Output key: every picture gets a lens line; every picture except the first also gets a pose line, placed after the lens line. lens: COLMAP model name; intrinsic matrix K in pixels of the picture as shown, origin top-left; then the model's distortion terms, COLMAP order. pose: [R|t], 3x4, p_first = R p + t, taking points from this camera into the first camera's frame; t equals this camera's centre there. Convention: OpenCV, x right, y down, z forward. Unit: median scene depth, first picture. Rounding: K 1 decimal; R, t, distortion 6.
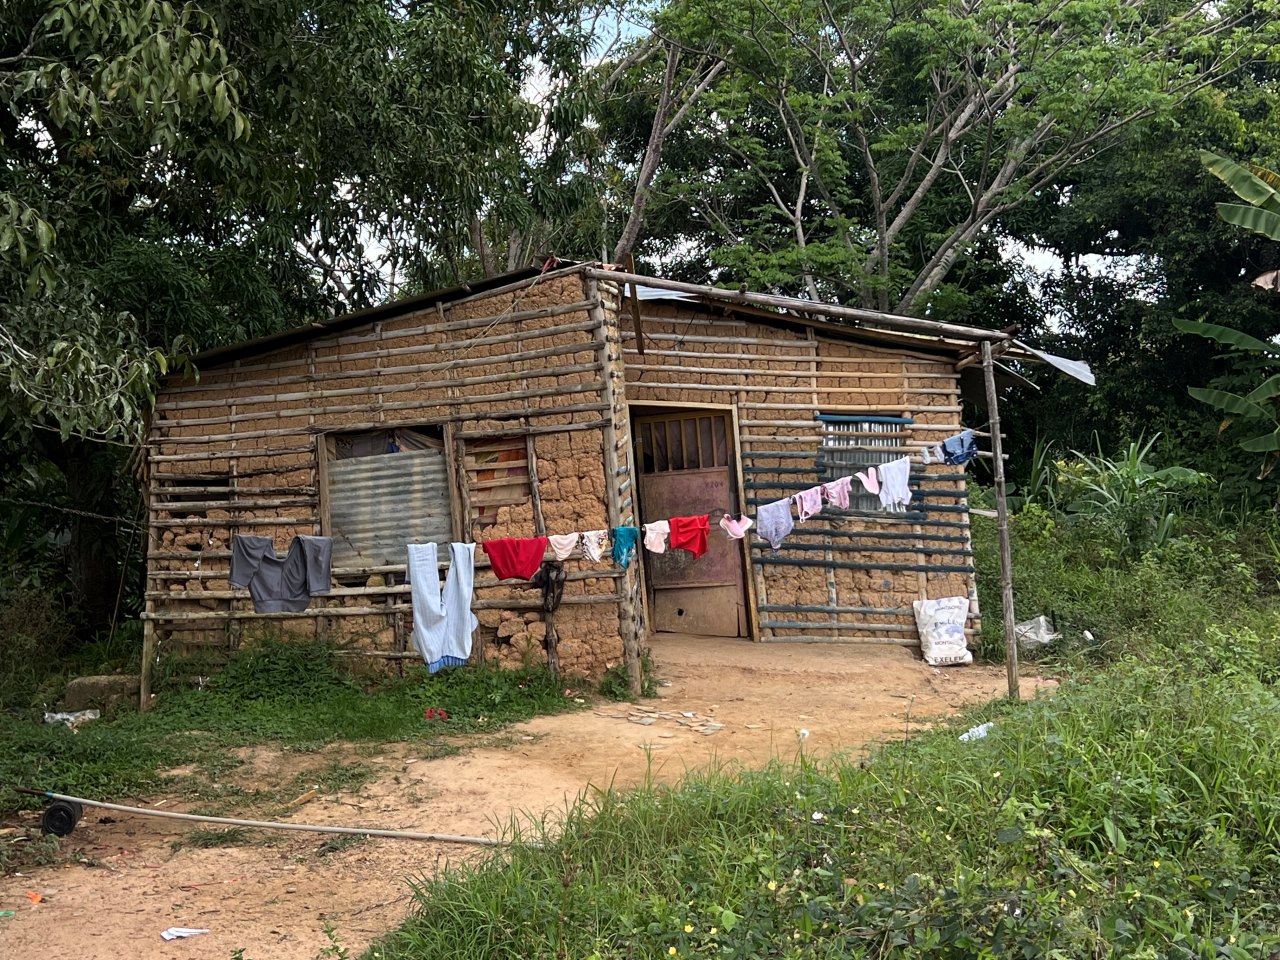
lens RADIAL K [[1811.6, 0, 640.6], [0, 1811.6, 481.9], [0, 0, 1]] dist [0.100115, 0.000000]
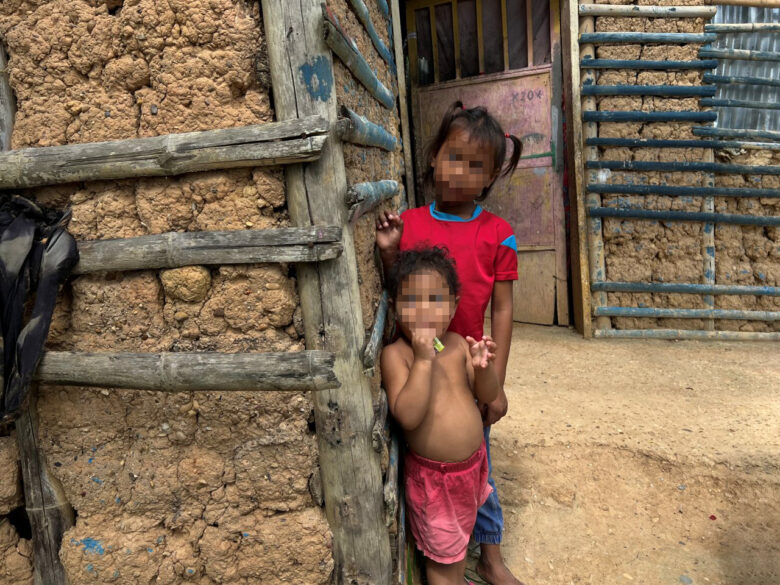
lens RADIAL K [[616.3, 0, 390.0], [0, 616.3, 290.6], [0, 0, 1]] dist [0.011782, 0.002913]
pose [[0.999164, 0.007870, -0.040114, 0.000926], [-0.001627, 0.988170, 0.153355, 0.036640], [0.040847, -0.153162, 0.987357, 0.765577]]
